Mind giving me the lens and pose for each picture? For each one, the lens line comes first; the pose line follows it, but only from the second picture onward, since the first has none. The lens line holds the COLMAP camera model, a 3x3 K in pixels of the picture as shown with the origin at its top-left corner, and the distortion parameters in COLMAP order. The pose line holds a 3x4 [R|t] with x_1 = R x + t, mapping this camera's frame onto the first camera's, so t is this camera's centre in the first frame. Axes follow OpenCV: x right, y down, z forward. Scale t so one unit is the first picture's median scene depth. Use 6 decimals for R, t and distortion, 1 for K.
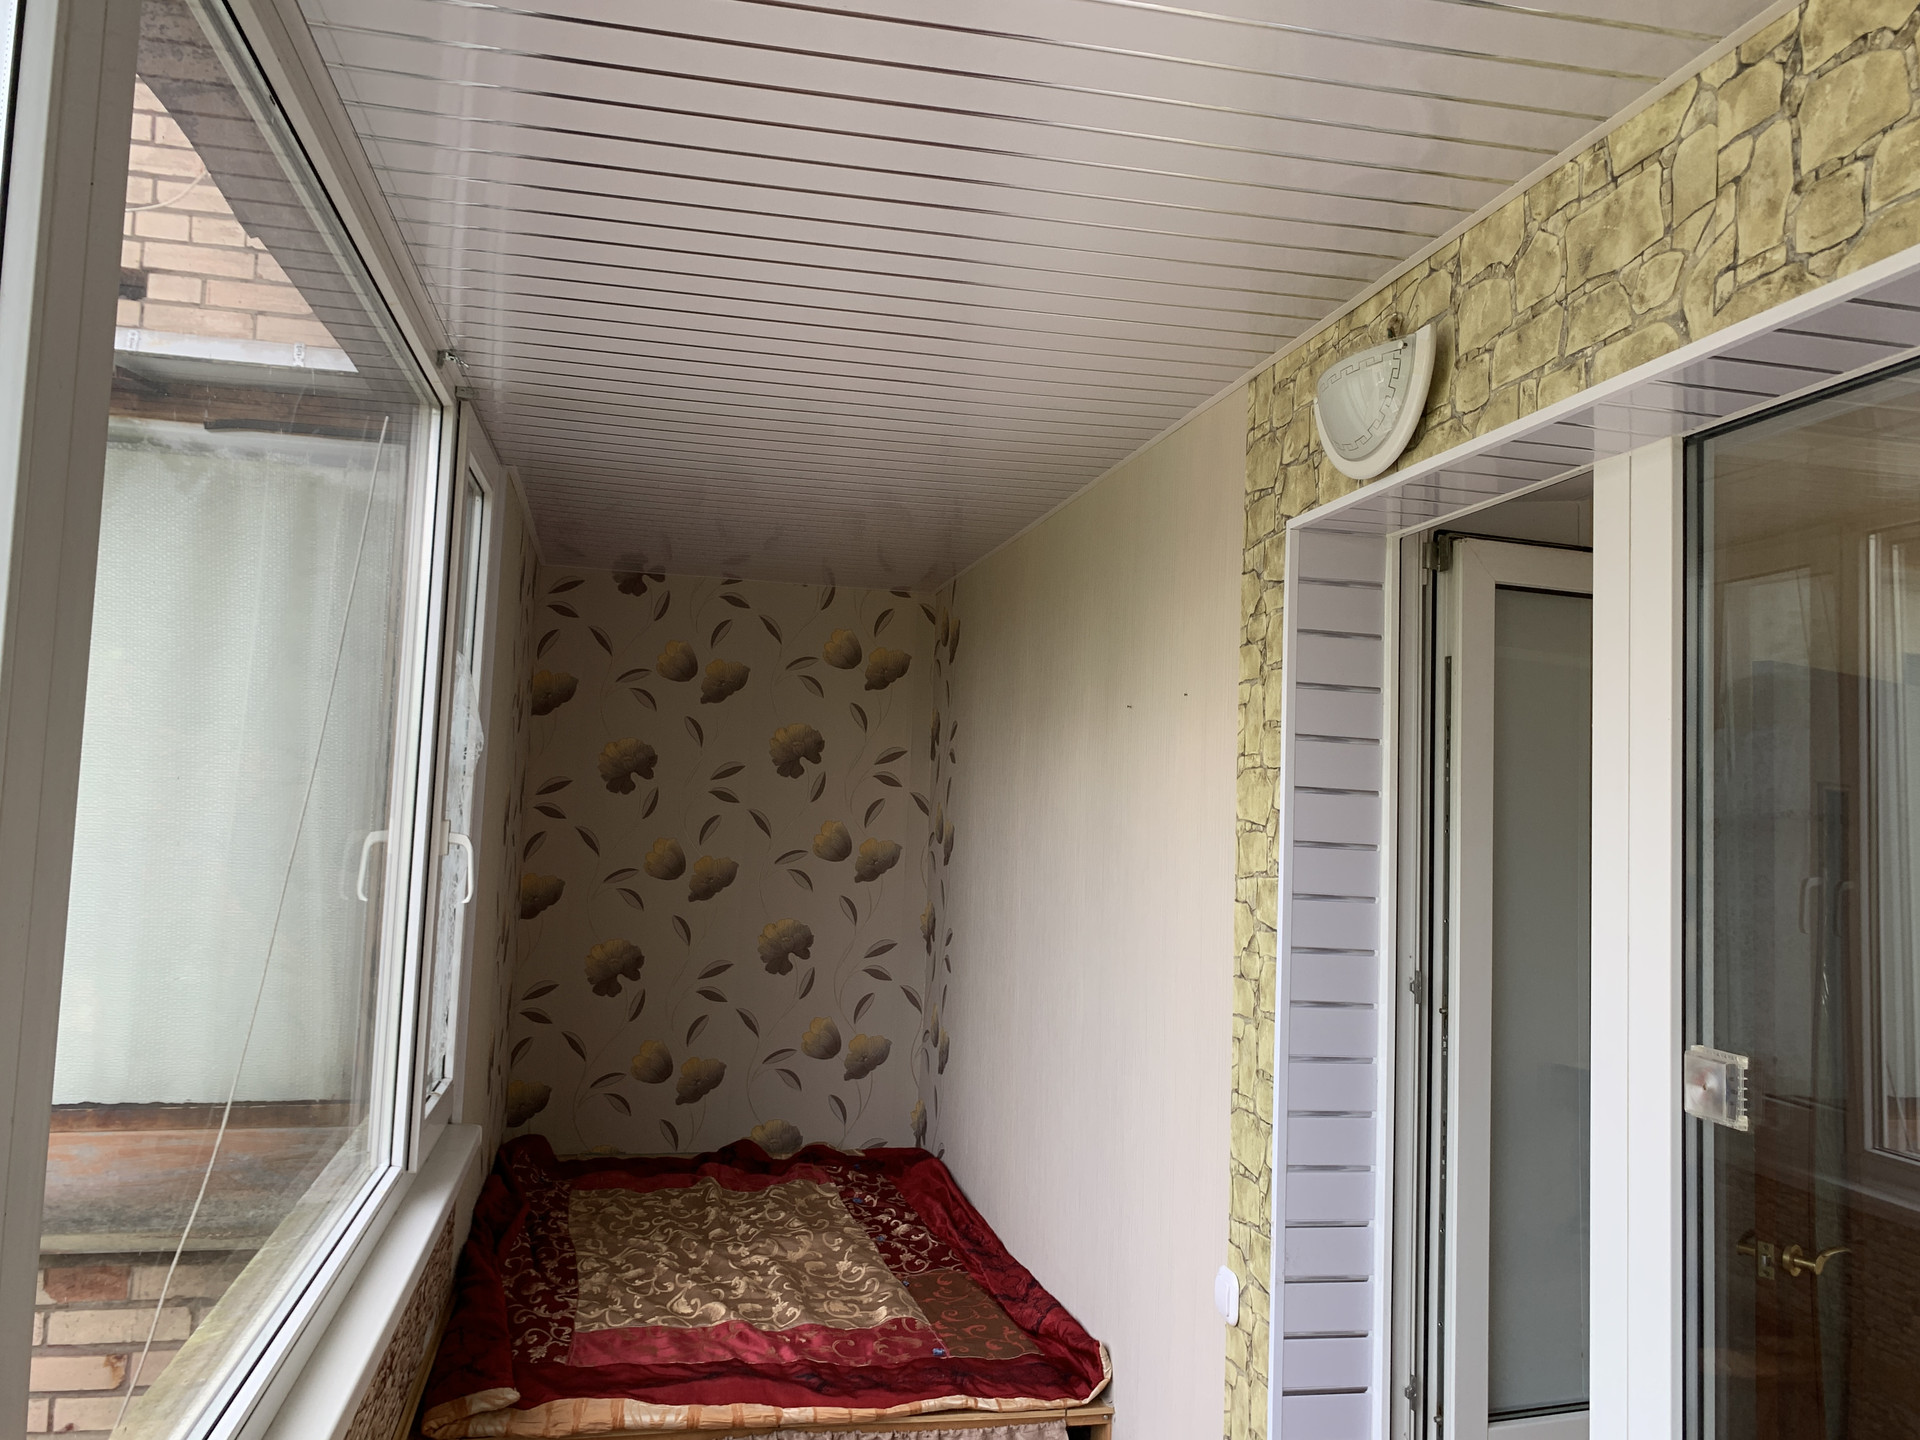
lens RADIAL K [[1455.3, 0, 956.1], [0, 1455.3, 709.1], [0, 0, 1]] dist [0.075761, -0.057440]
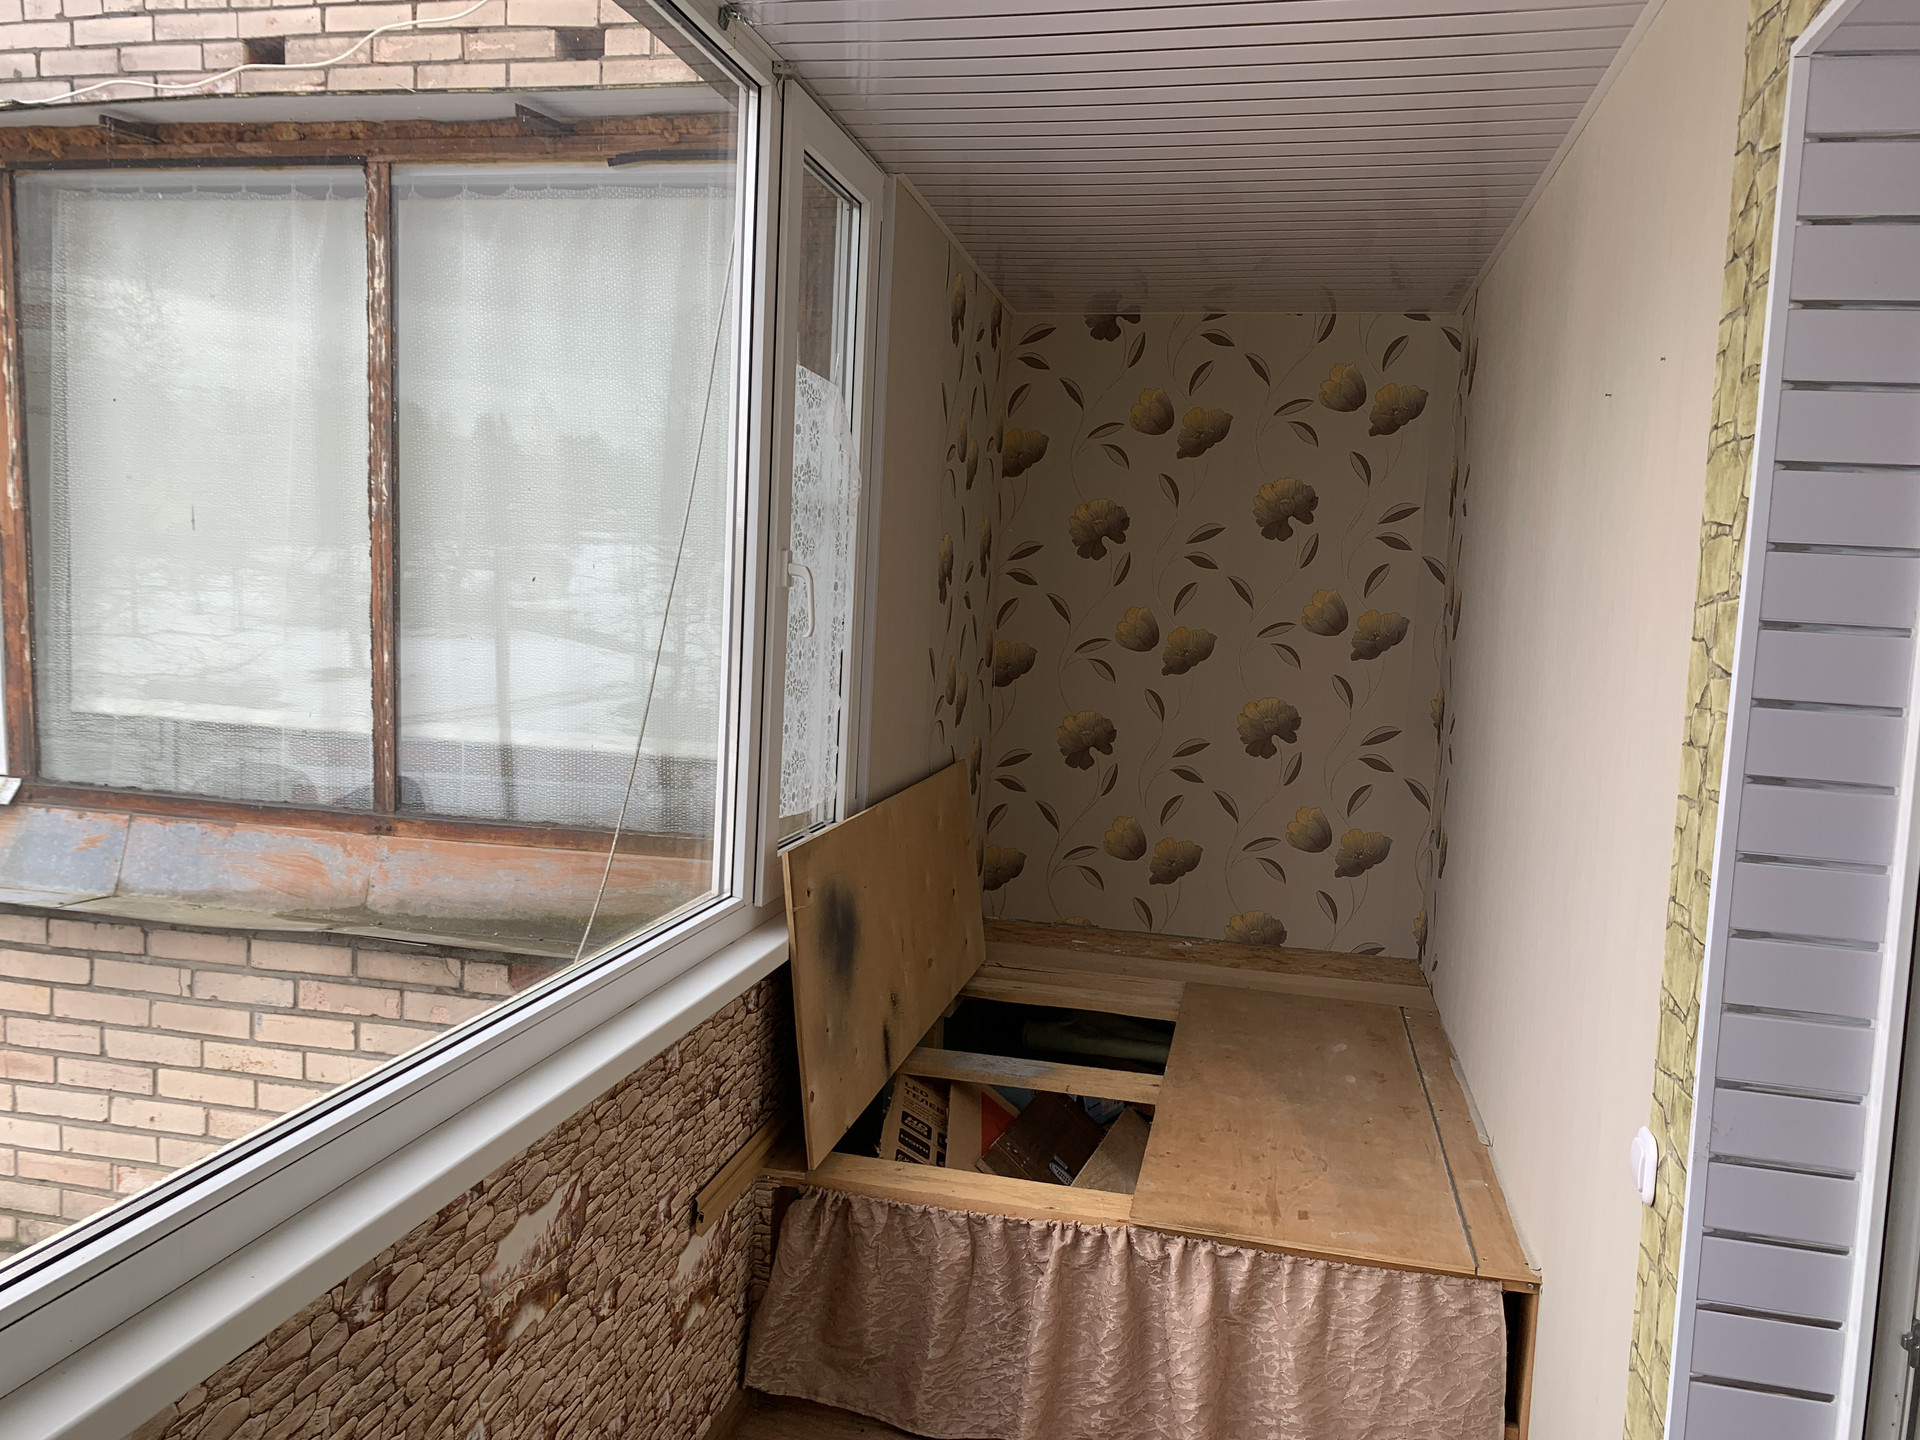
lens RADIAL K [[1455.3, 0, 975.3], [0, 1455.3, 712.9], [0, 0, 1]] dist [0.075761, -0.057440]
pose [[0.908415, 0.033445, -0.416729, 0.161133], [0.019917, 0.992201, 0.123046, 0.066412], [0.417594, -0.120077, 0.900665, 0.194462]]
